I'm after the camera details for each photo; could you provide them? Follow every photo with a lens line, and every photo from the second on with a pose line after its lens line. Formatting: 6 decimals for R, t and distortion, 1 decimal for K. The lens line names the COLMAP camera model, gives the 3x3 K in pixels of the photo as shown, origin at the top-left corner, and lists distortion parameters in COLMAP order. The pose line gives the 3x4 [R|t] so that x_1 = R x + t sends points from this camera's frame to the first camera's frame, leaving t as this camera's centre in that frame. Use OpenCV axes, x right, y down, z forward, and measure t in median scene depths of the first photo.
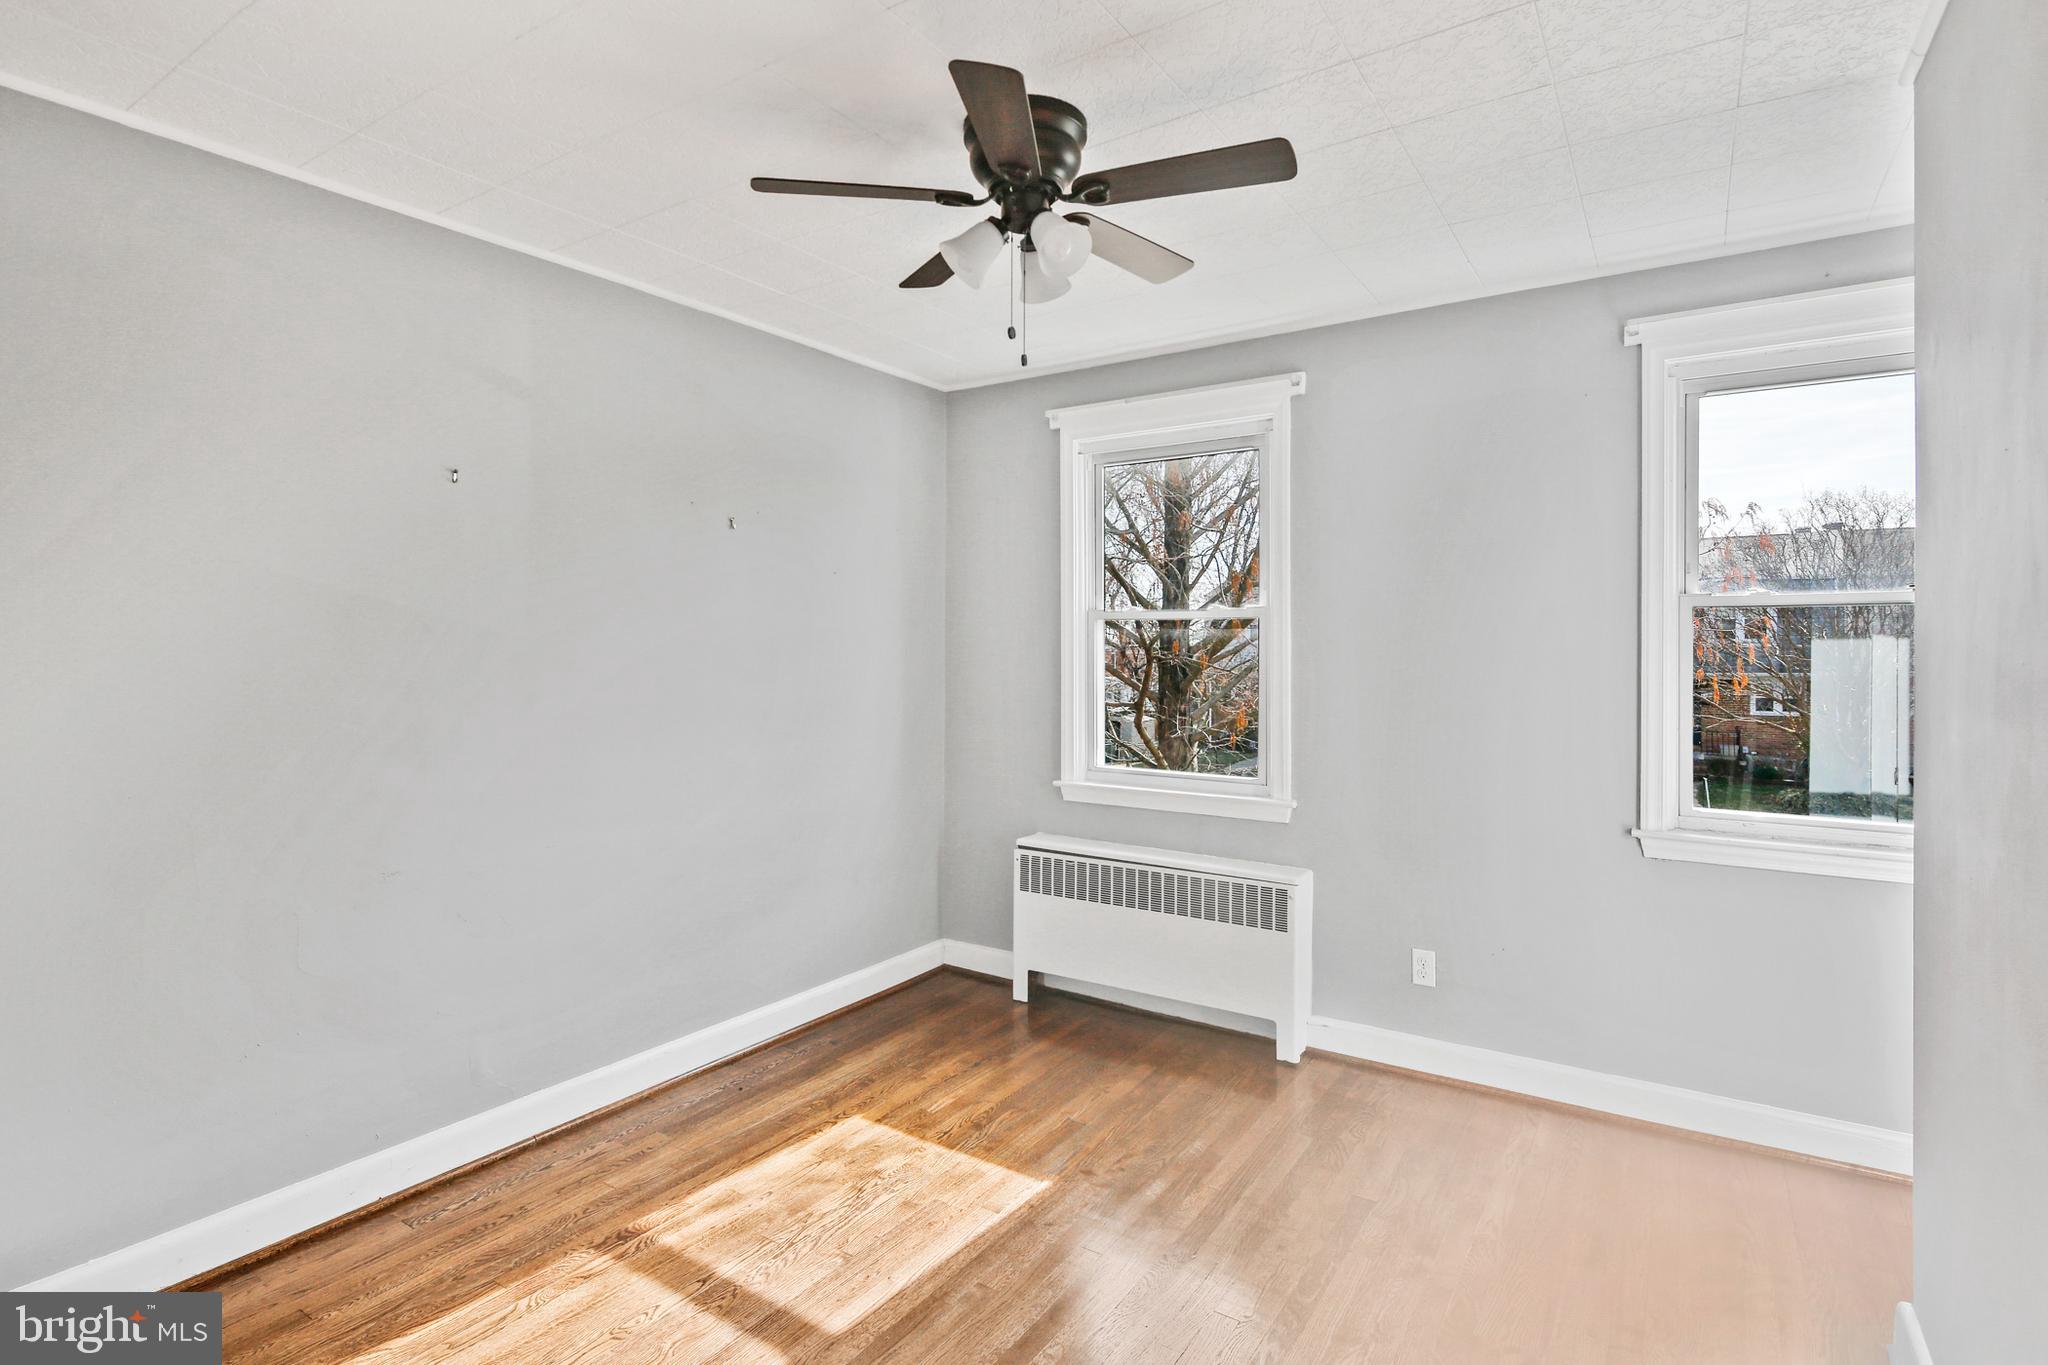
lens RADIAL K [[998.5, 0, 1022.2], [0, 998.5, 669.4], [0, 0, 1]] dist [-0.000525, -0.000044]
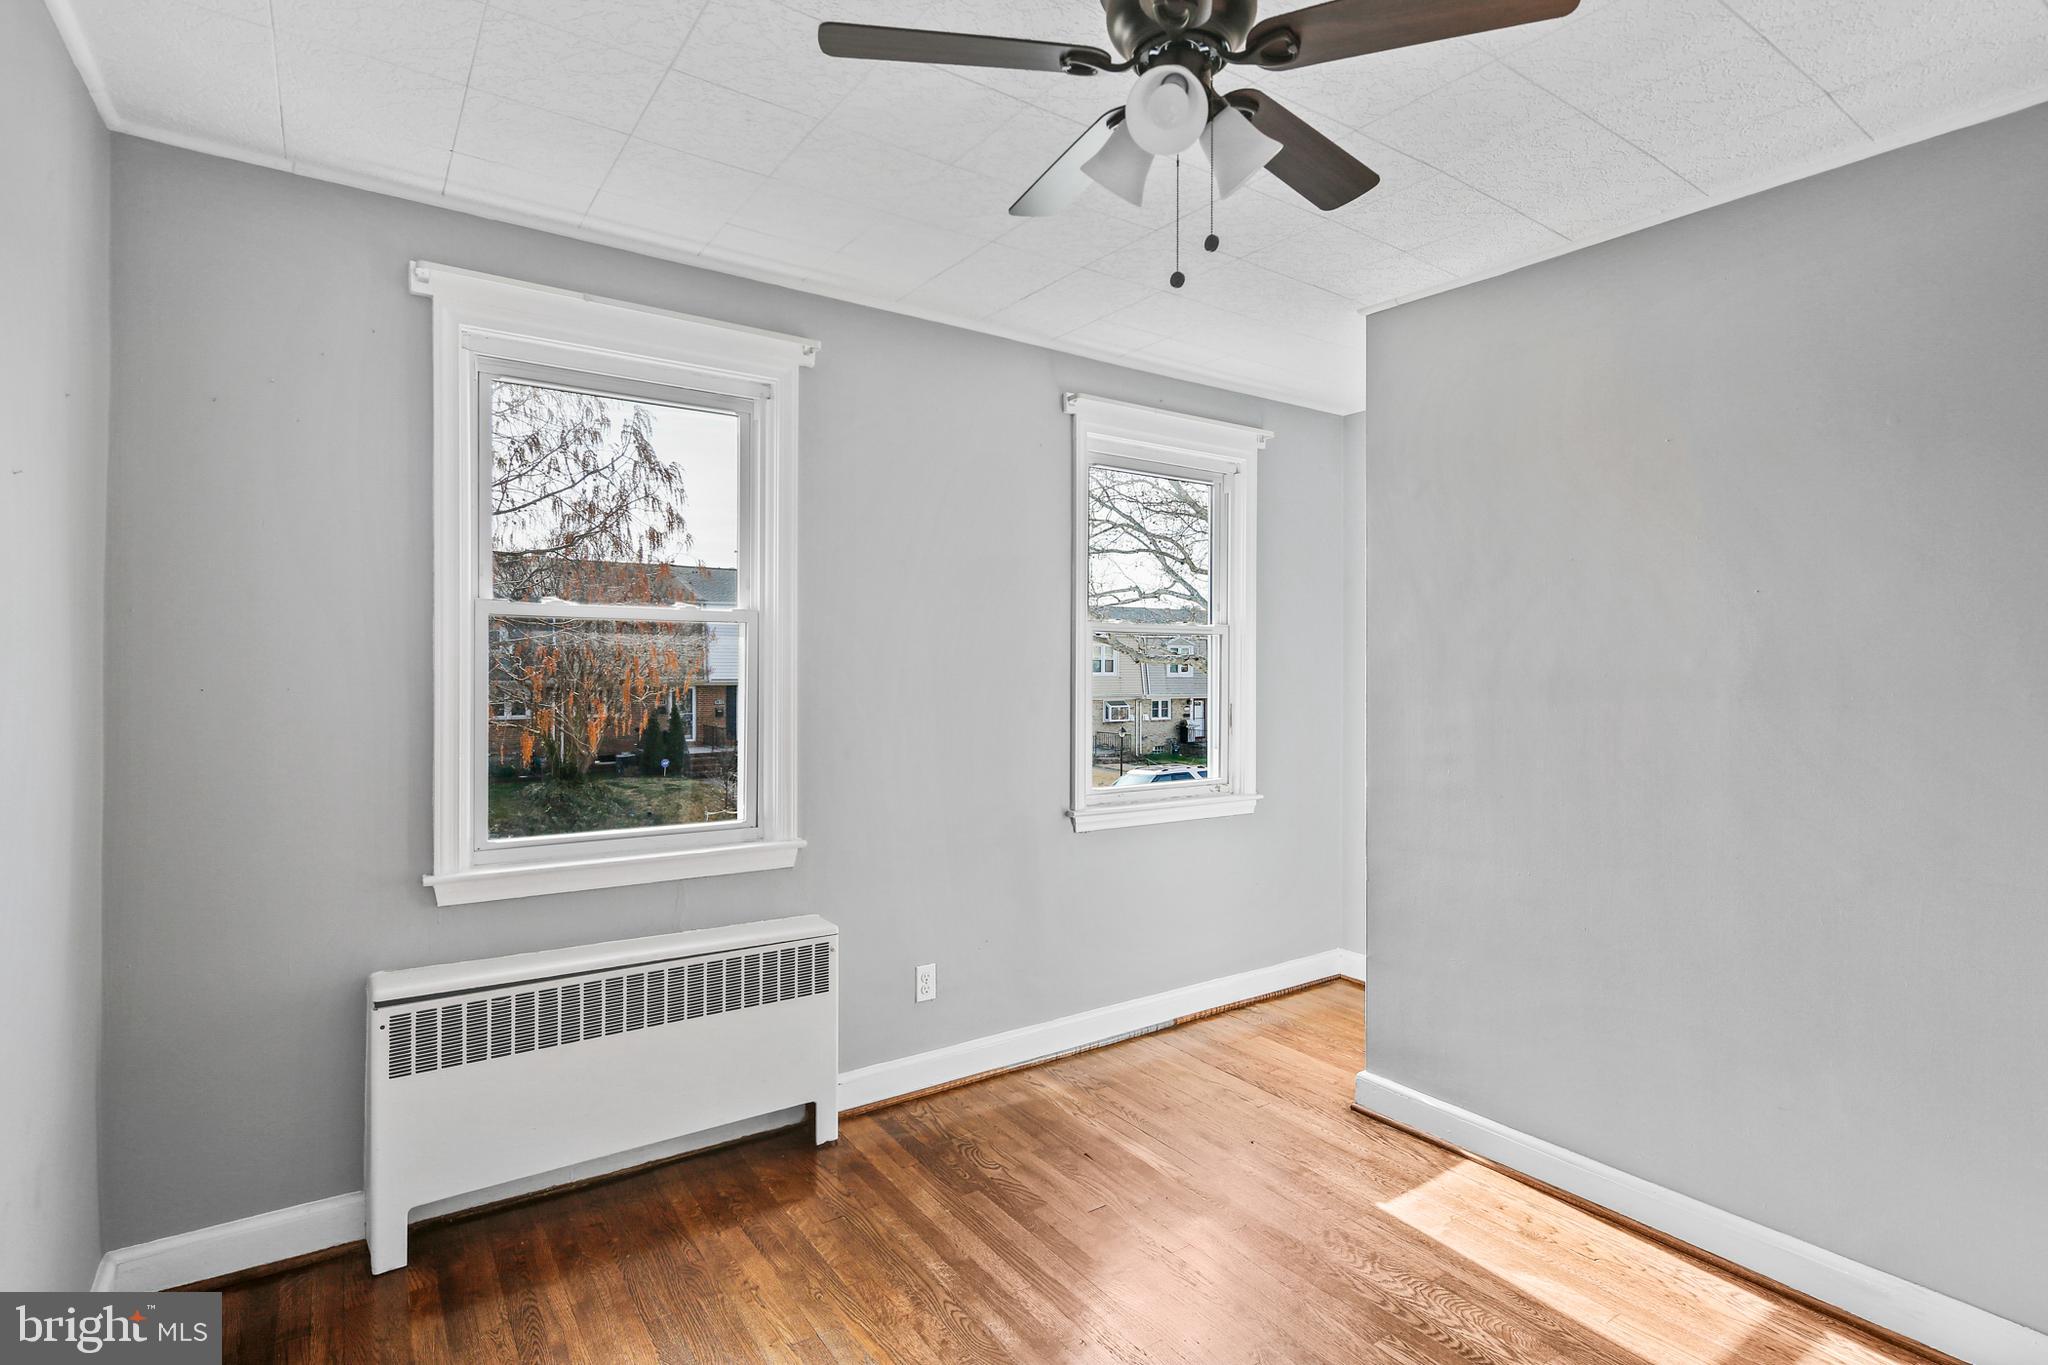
lens RADIAL K [[998.5, 0, 1022.9], [0, 998.5, 675.9], [0, 0, 1]] dist [-0.000525, -0.000044]
pose [[0.371398, -0.010544, 0.928414, -0.446350], [0.013485, 0.999891, 0.005961, -0.010559], [-0.928376, 0.010306, 0.371500, 0.499201]]
